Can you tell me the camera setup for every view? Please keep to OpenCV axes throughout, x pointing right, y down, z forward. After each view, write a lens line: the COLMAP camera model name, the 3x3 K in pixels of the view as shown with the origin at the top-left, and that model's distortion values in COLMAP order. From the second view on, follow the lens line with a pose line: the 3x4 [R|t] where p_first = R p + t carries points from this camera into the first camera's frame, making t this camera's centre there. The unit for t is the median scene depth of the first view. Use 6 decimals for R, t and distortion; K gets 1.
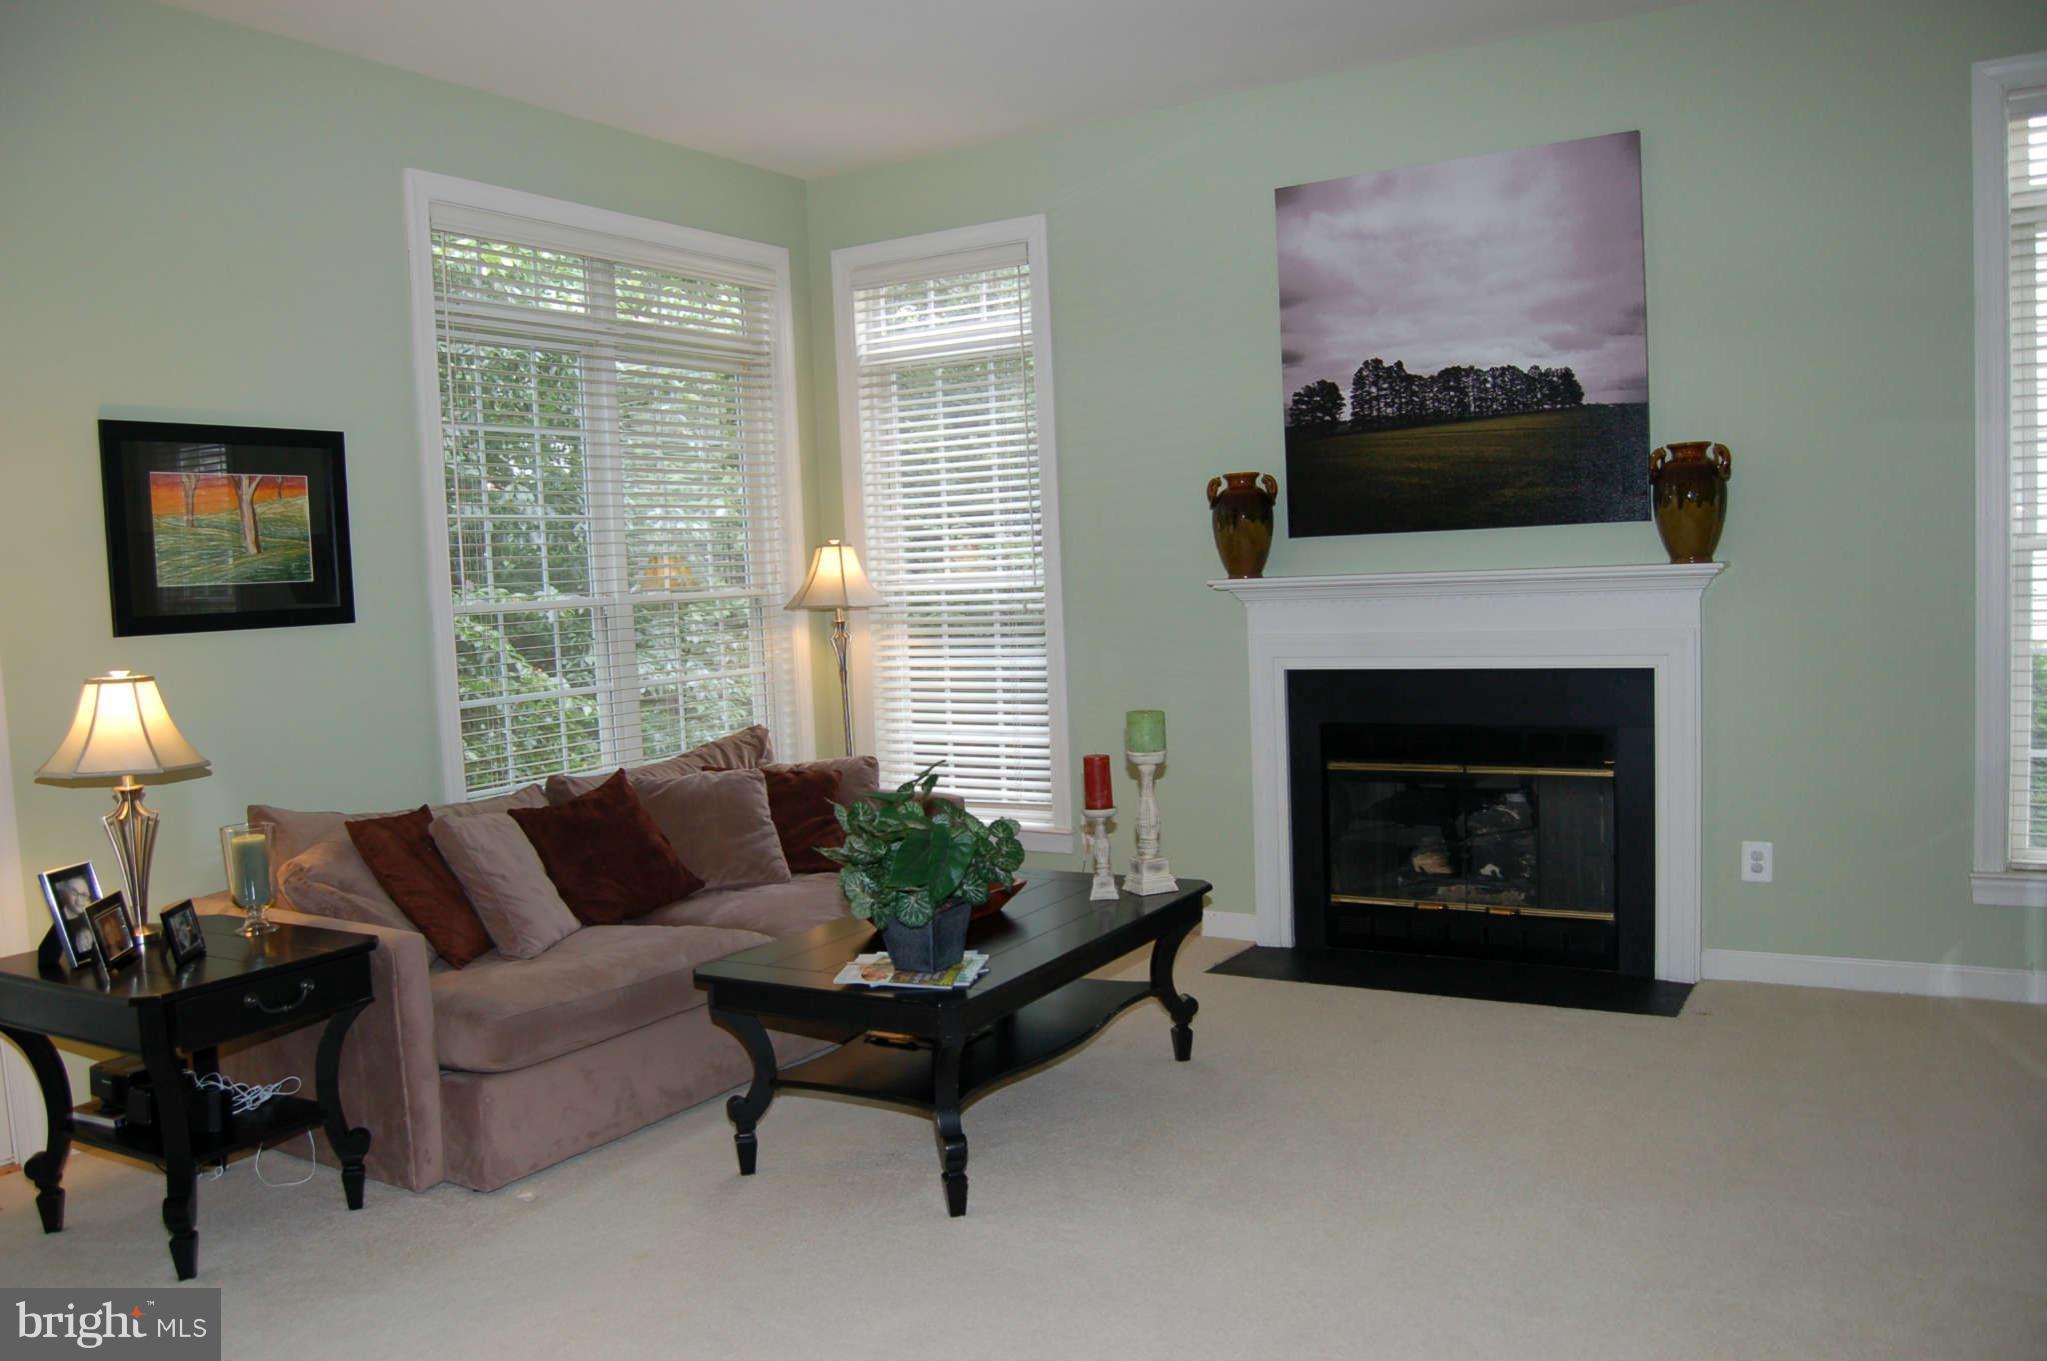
lens RADIAL K [[1591.9, 0, 1017.9], [0, 1591.9, 682.7], [0, 0, 1]] dist [-0.095694, 0.041317]
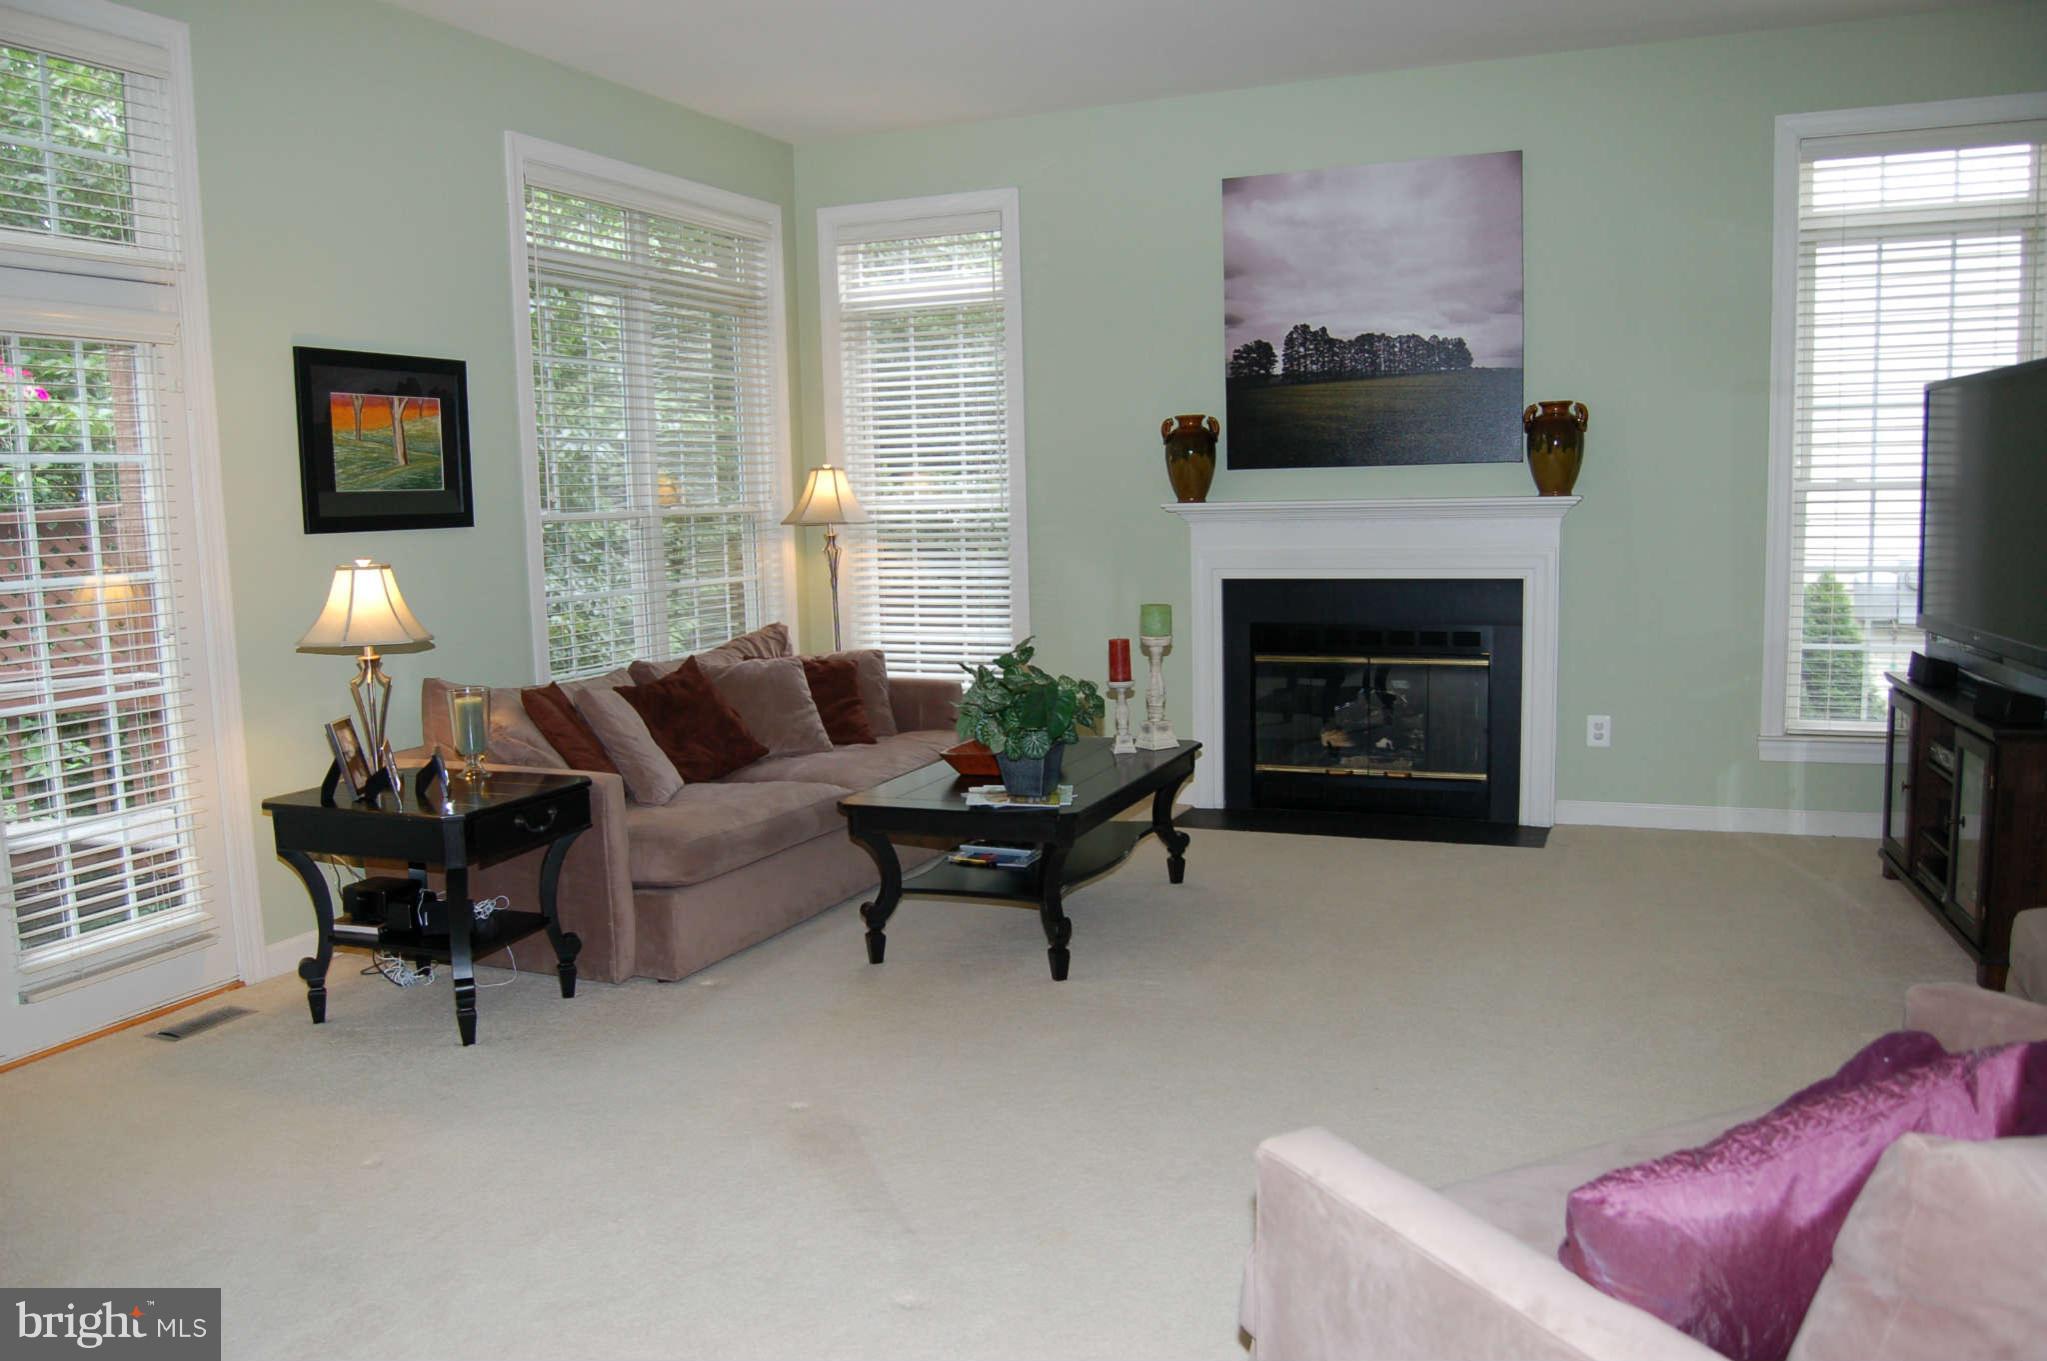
lens RADIAL K [[1591.9, 0, 1022.0], [0, 1591.9, 677.4], [0, 0, 1]] dist [-0.095694, 0.041317]
pose [[0.988895, 0.000961, 0.148611, -0.186349], [-0.006735, 0.999242, 0.038350, 0.024552], [-0.148461, -0.038925, 0.988152, -0.204129]]
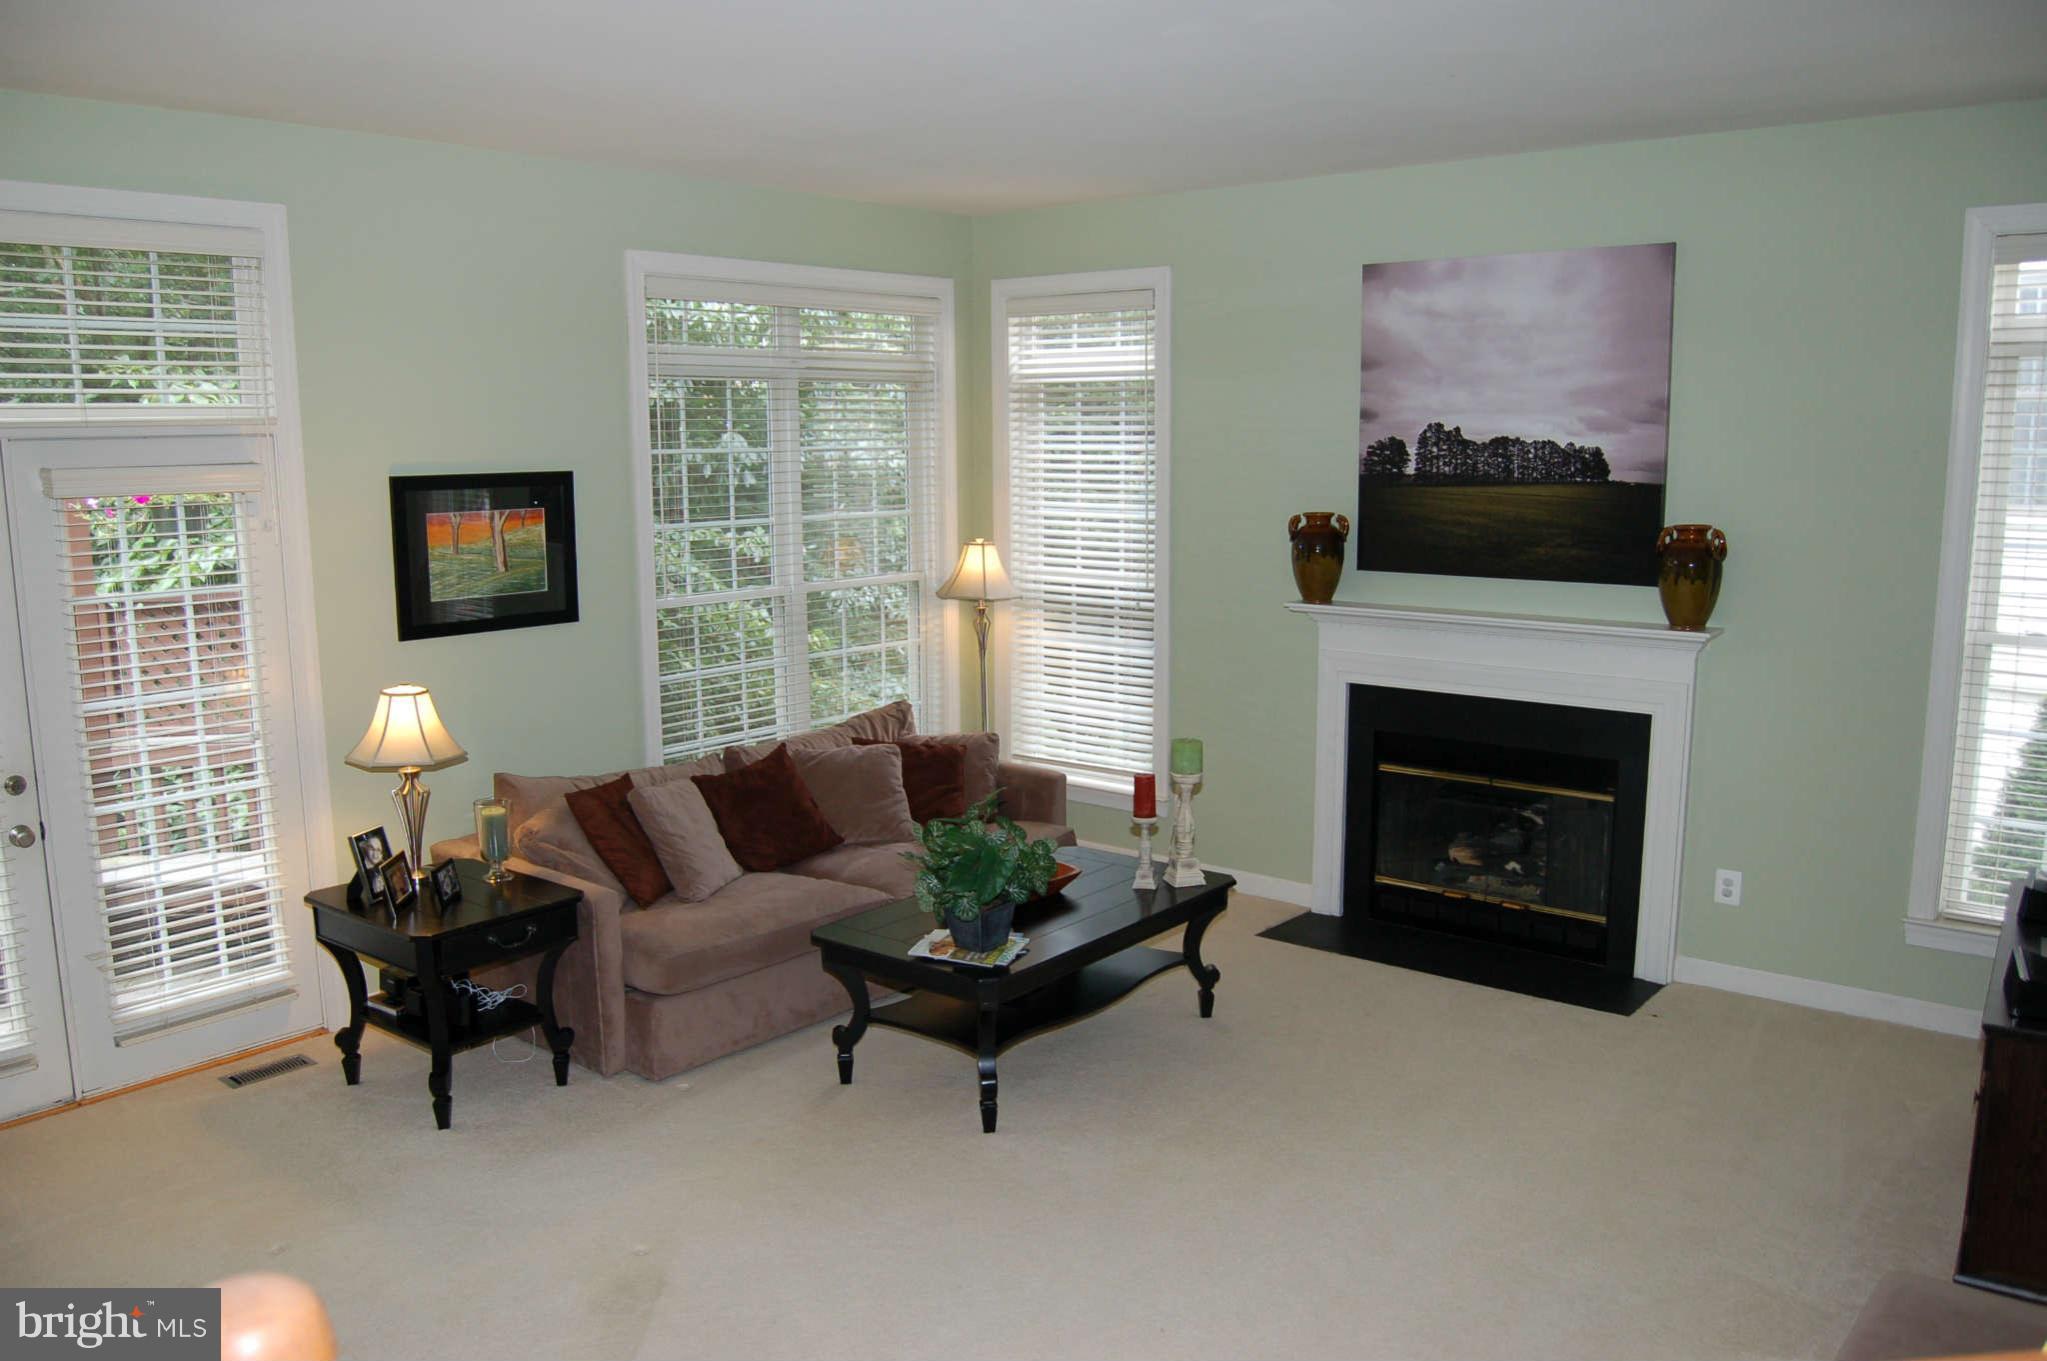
lens RADIAL K [[1591.9, 0, 1028.4], [0, 1591.9, 685.0], [0, 0, 1]] dist [-0.095694, 0.041317]
pose [[0.989121, 0.060302, -0.134173, 0.106649], [-0.048201, 0.994621, 0.091683, -0.116663], [0.138980, -0.084218, 0.986708, -0.206178]]
